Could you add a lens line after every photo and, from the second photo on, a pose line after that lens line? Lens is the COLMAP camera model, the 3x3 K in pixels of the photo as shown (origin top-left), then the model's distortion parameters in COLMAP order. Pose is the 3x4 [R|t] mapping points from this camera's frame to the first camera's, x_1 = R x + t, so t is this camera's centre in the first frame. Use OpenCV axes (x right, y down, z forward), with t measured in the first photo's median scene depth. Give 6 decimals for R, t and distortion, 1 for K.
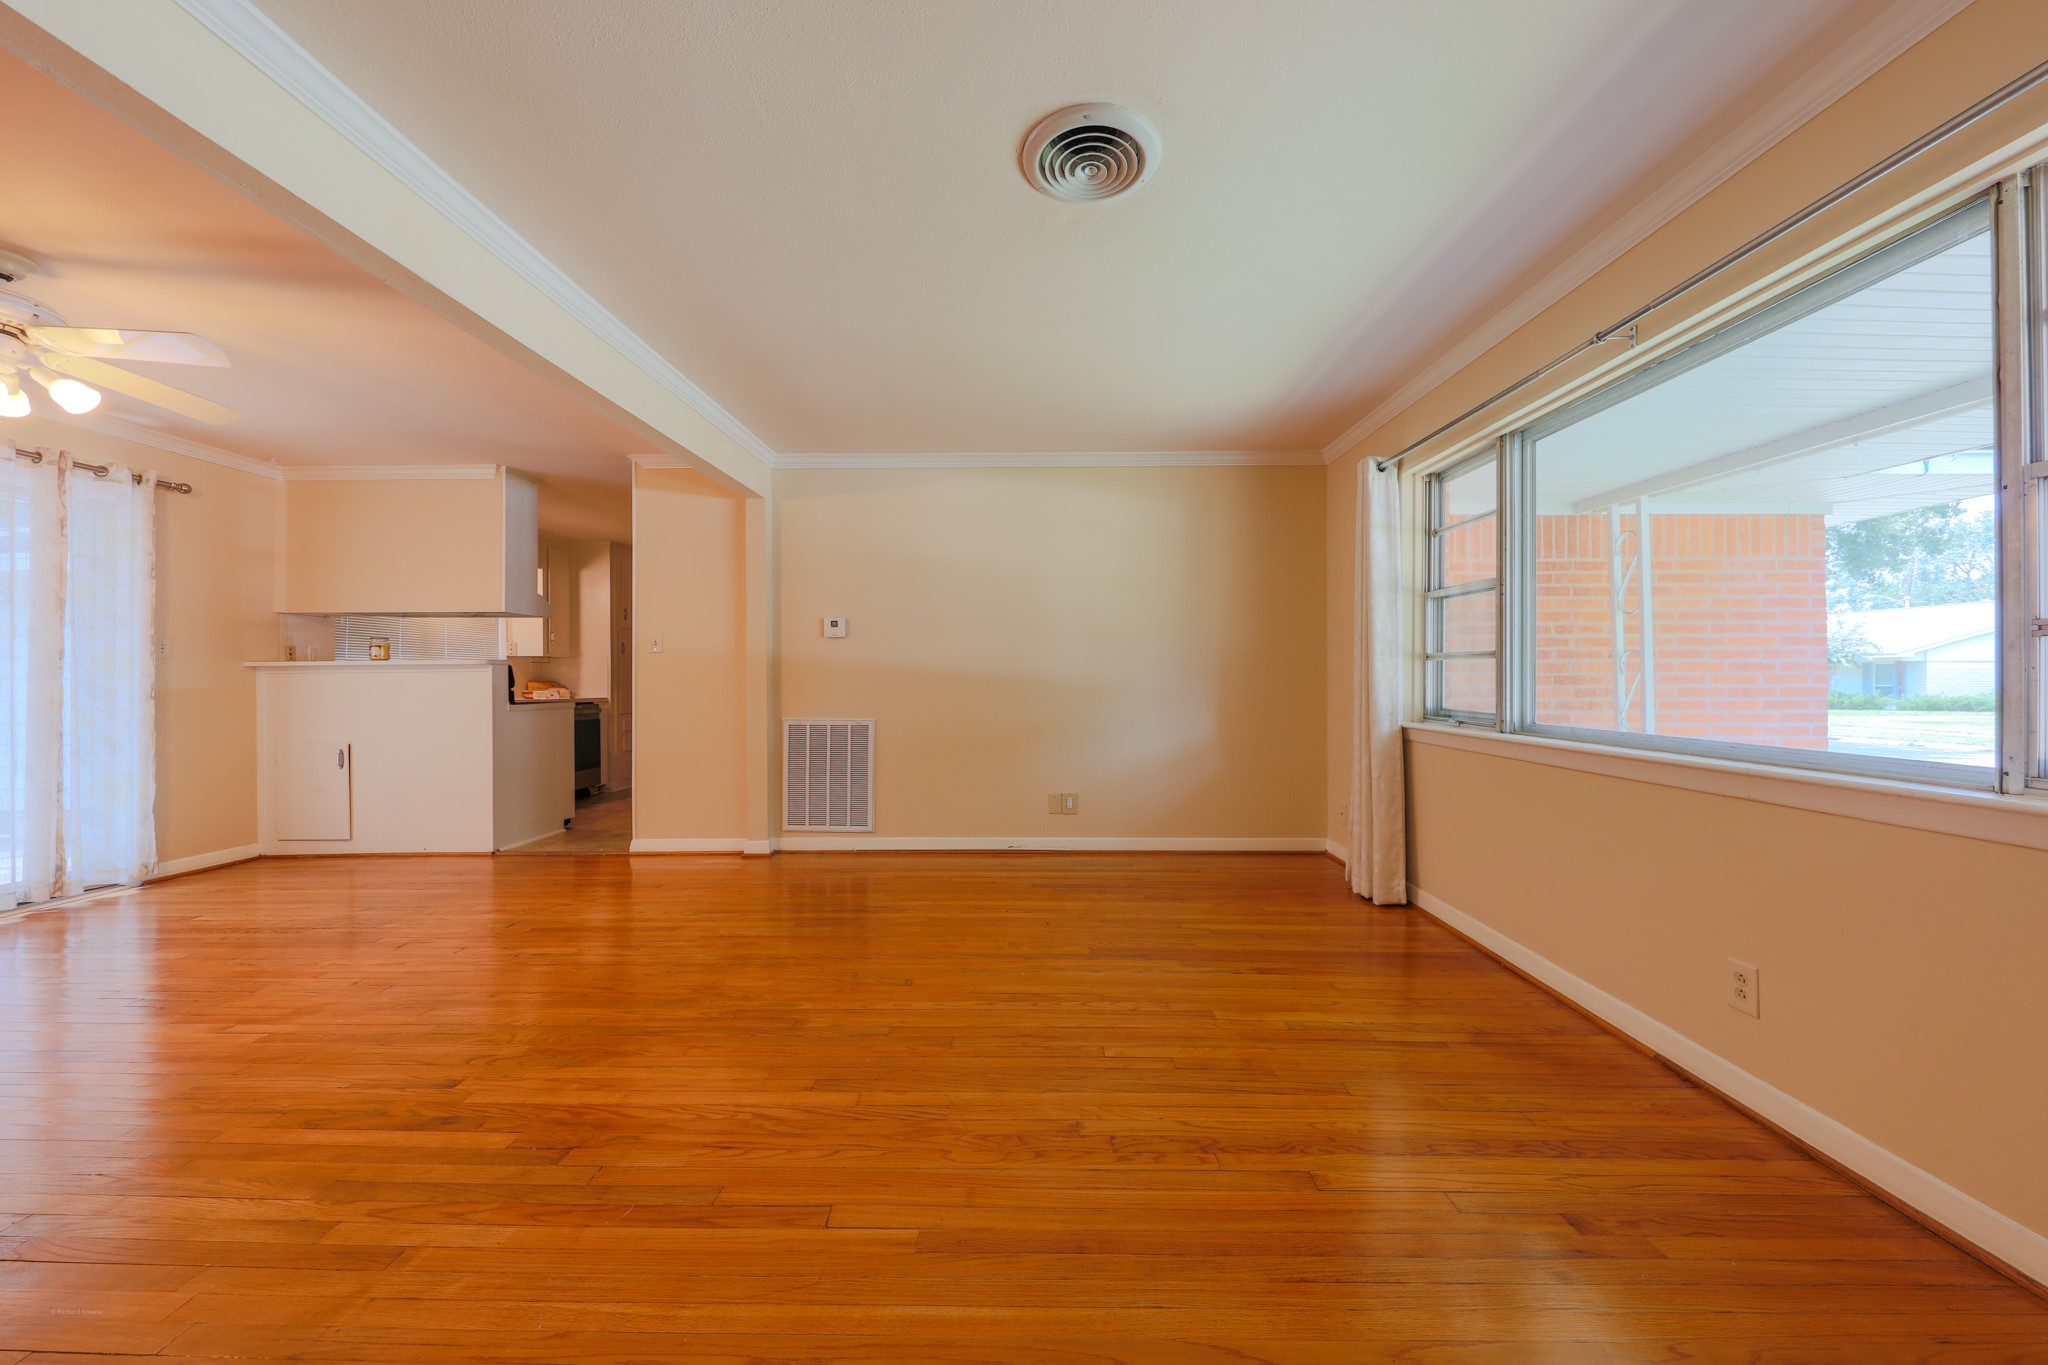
lens RADIAL K [[684.0, 0, 1033.5], [0, 684.0, 677.6], [0, 0, 1]] dist [0.014812, -0.005355]
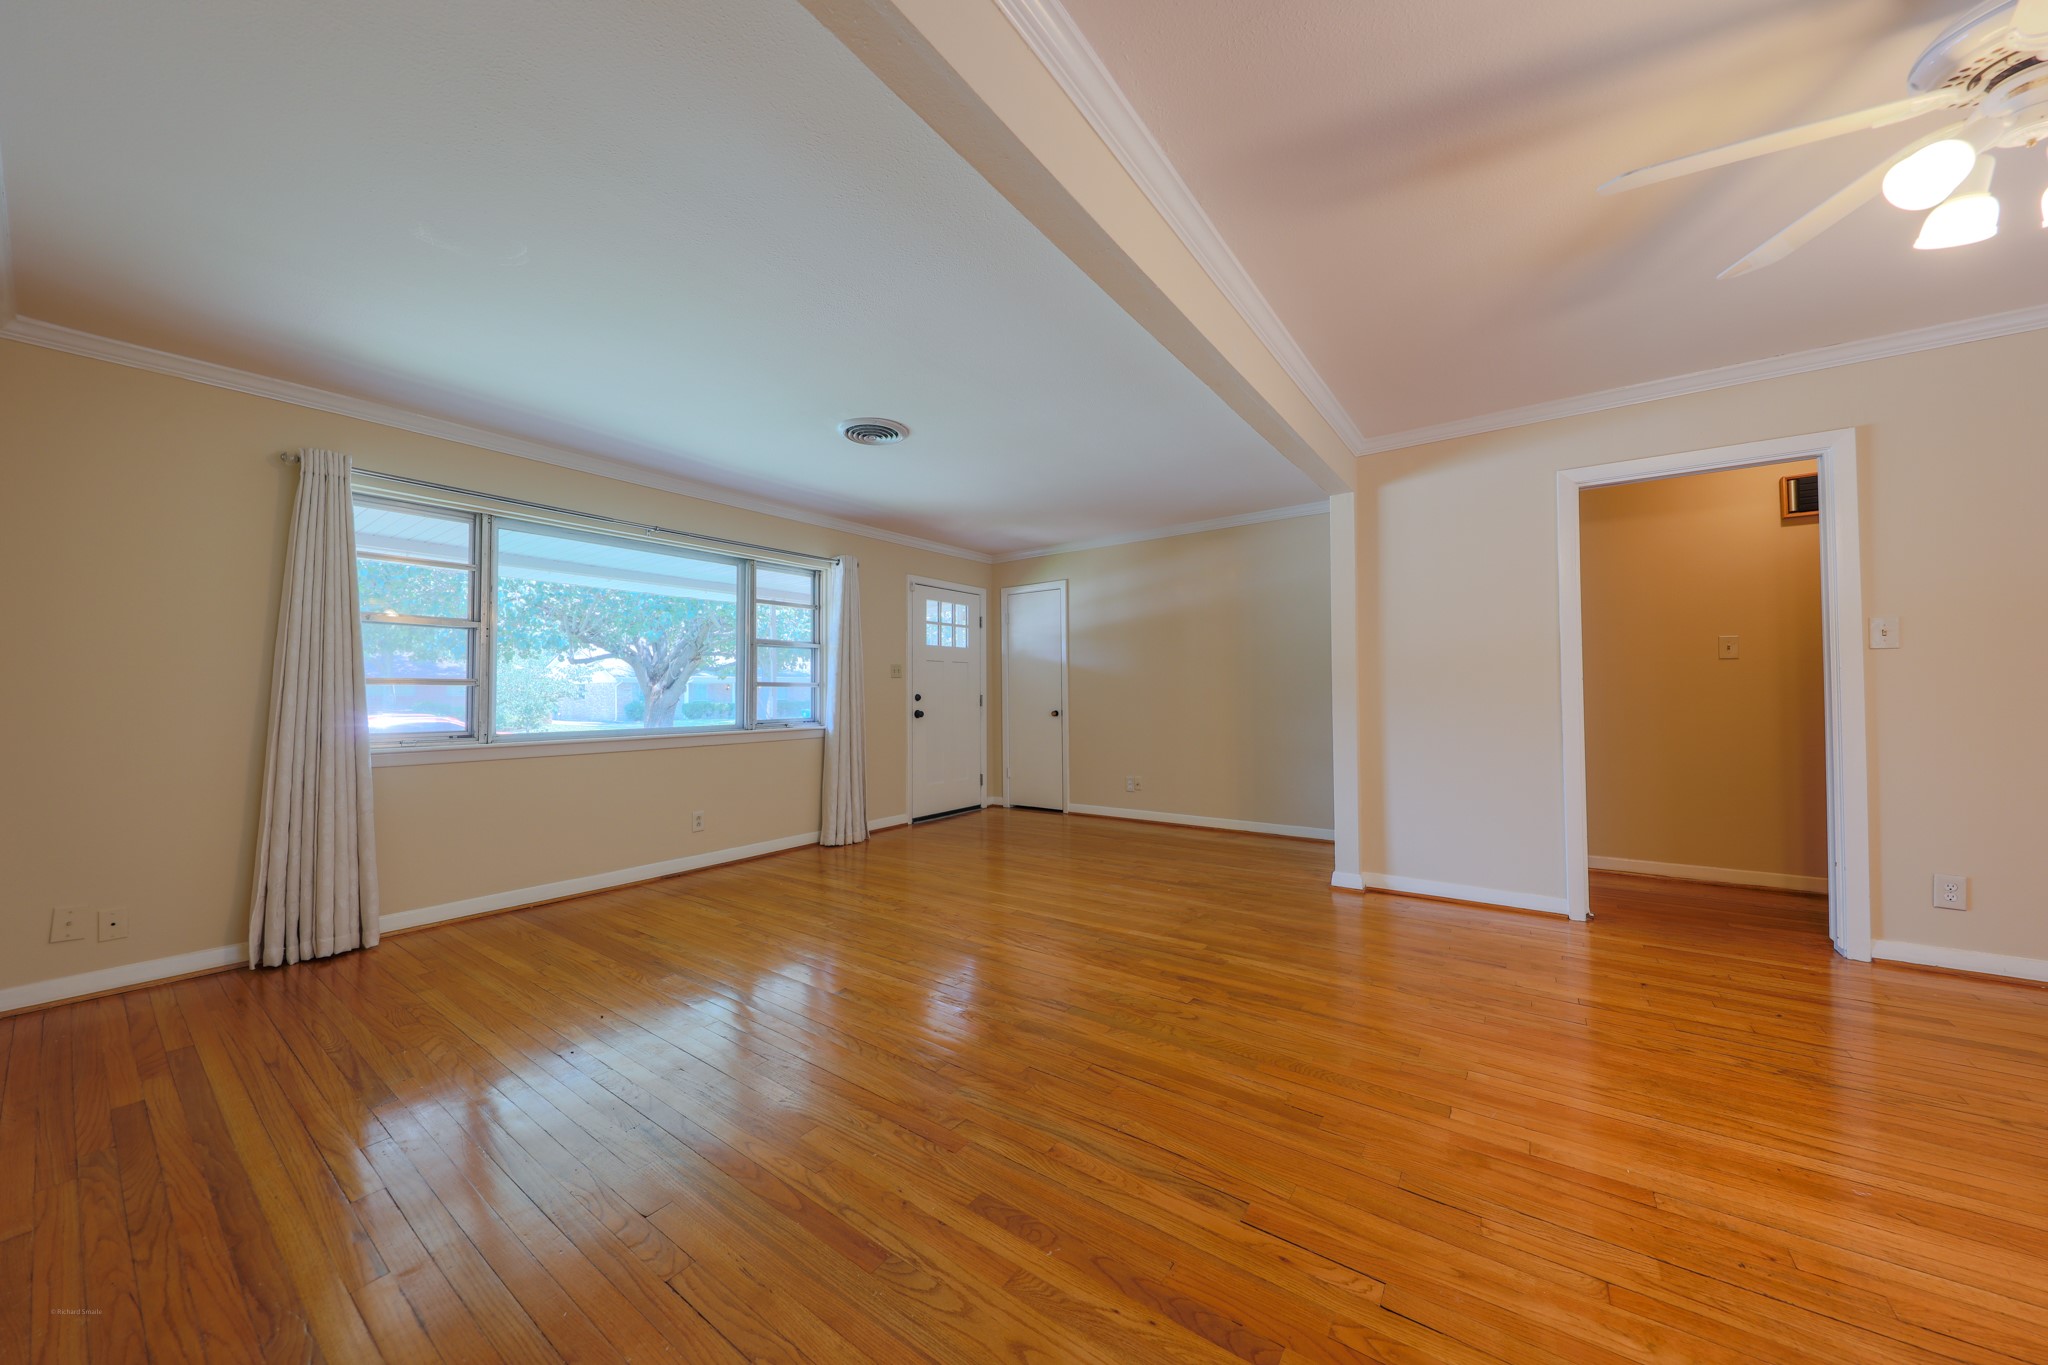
lens RADIAL K [[684.0, 0, 1033.5], [0, 684.0, 677.6], [0, 0, 1]] dist [0.014812, -0.005355]
pose [[-0.804898, 0.022663, 0.592981, -1.197834], [0.013434, 0.999710, -0.019972, 0.006724], [-0.593261, -0.008110, -0.804969, 1.938827]]
